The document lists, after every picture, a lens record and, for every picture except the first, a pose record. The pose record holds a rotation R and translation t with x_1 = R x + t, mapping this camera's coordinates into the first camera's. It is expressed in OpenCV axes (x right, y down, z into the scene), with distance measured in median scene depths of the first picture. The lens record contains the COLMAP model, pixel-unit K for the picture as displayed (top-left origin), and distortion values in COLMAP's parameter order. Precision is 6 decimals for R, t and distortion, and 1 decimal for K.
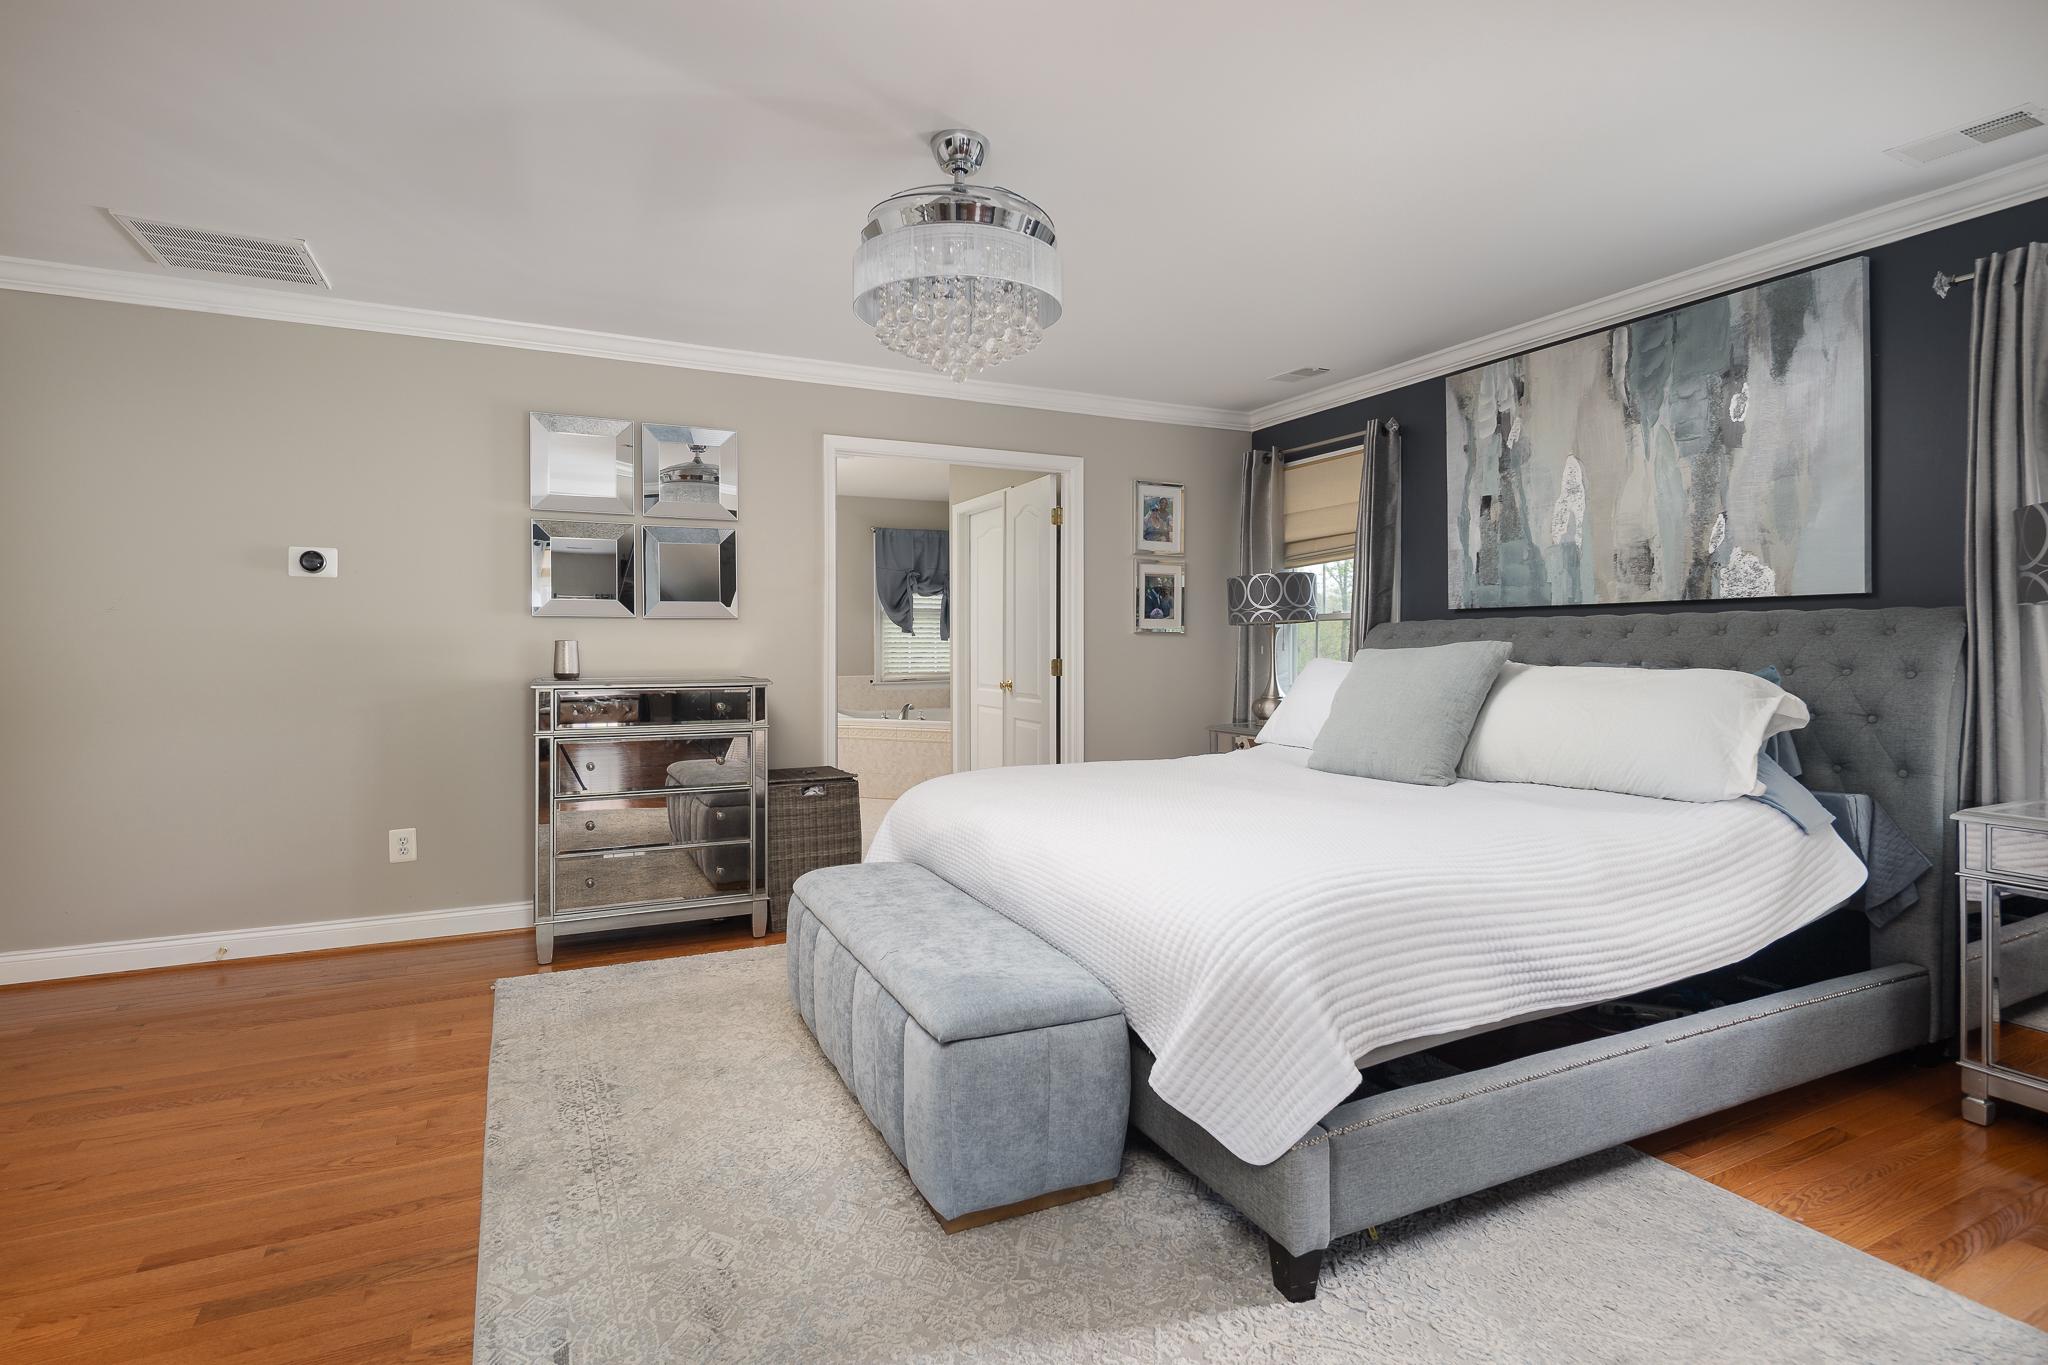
lens RADIAL K [[998.1, 0, 1021.8], [0, 998.1, 634.8], [0, 0, 1]] dist [-0.000269, 0.000079]
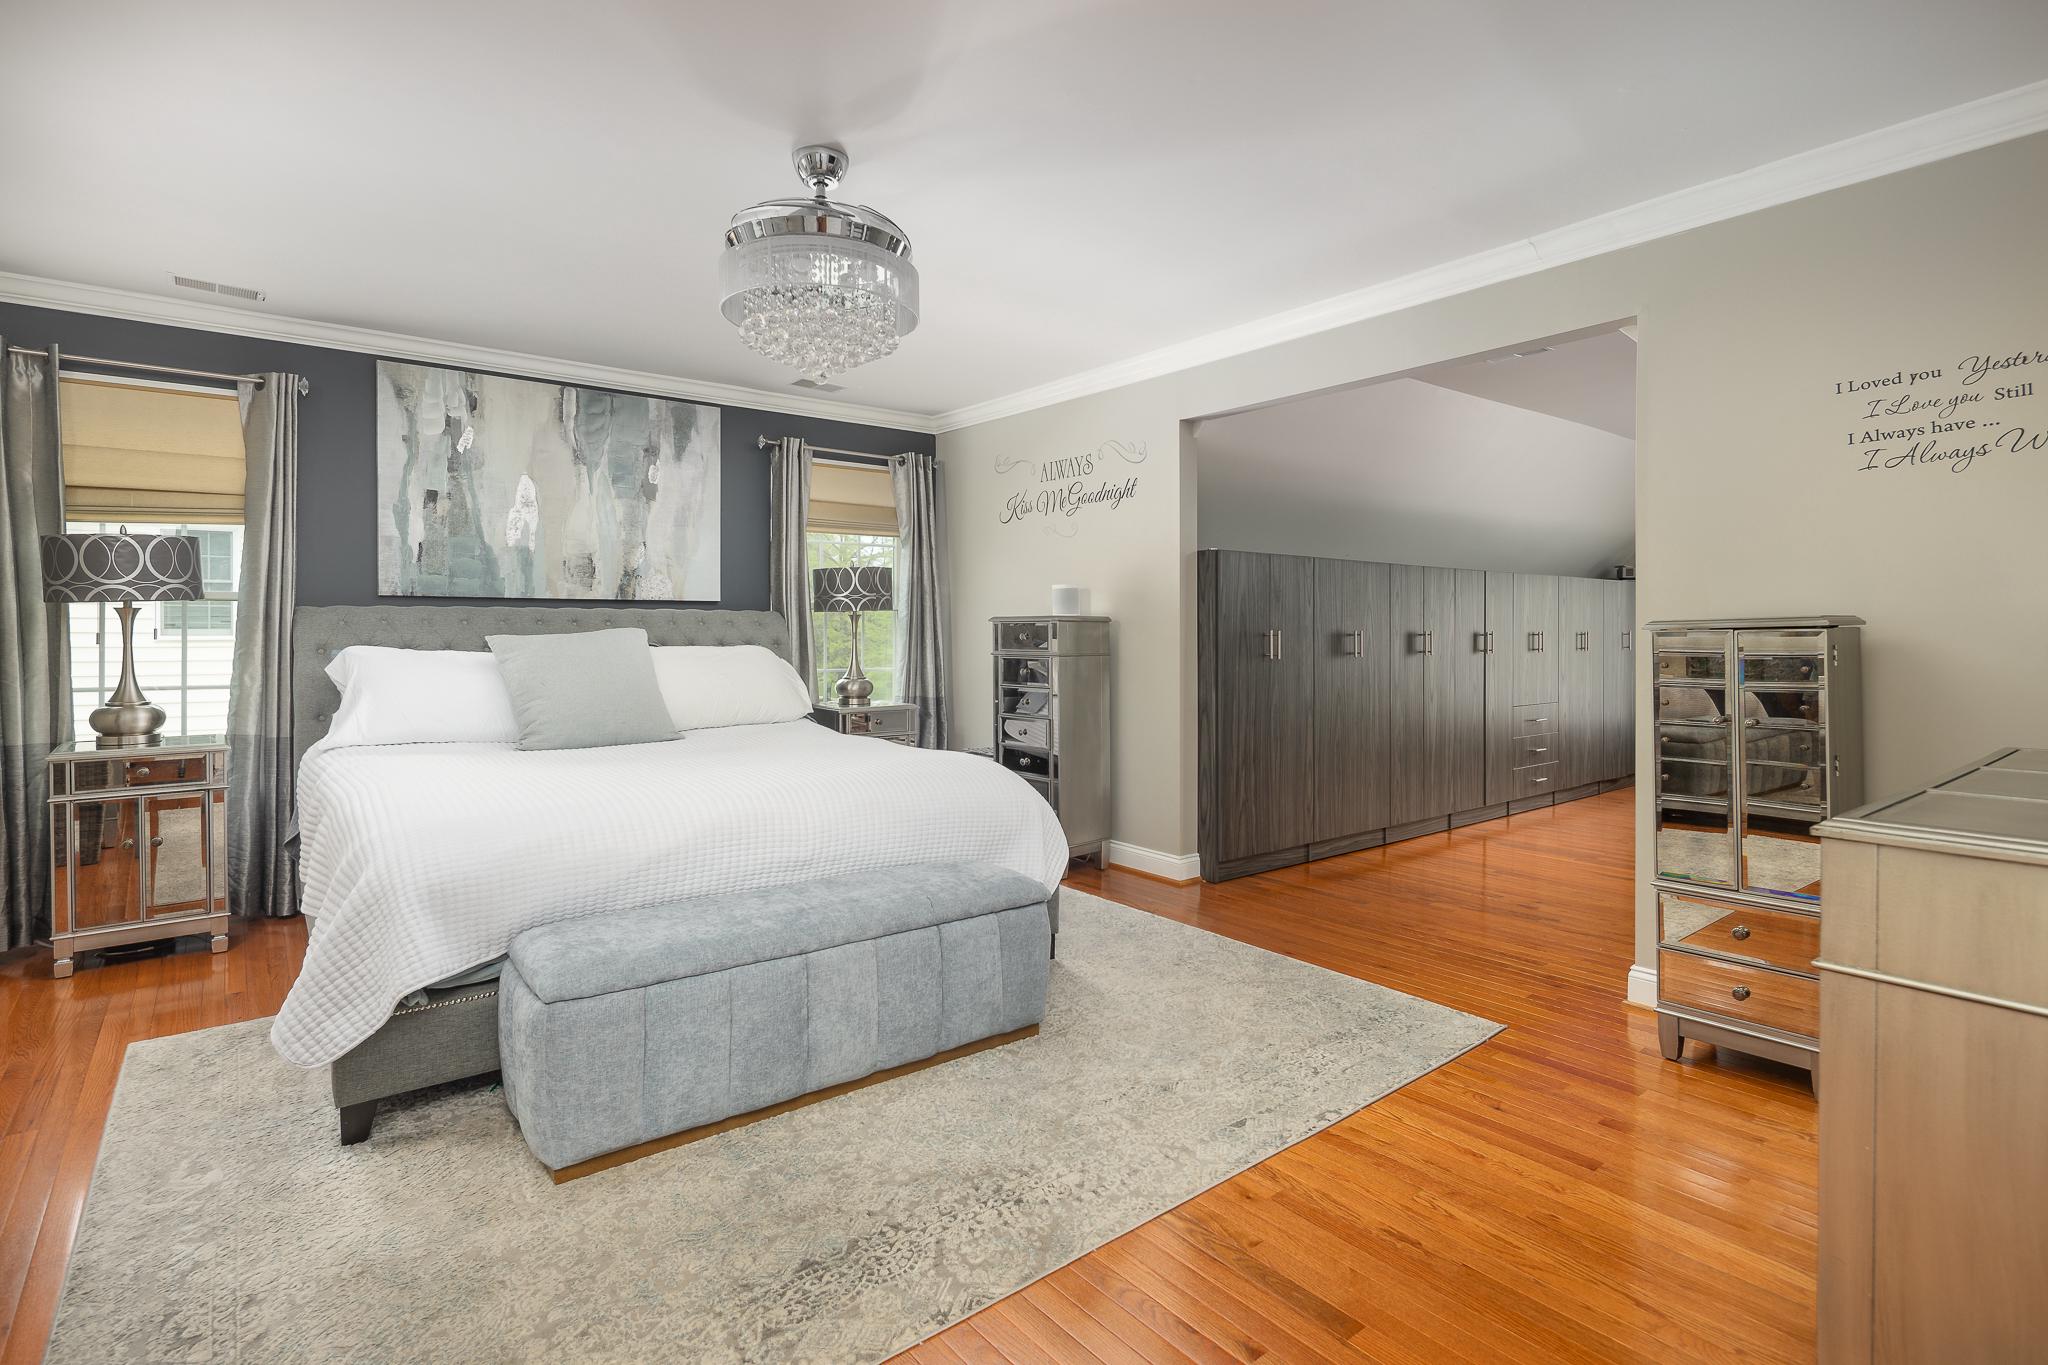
lens RADIAL K [[979.6, 0, 1021.6], [0, 979.6, 640.4], [0, 0, 1]] dist [-0.036299, 0.000081]
pose [[-0.232543, 0.002908, 0.972582, -0.740044], [0.001437, 0.999995, -0.002646, 0.025351], [-0.972585, 0.000782, -0.232546, 0.697181]]
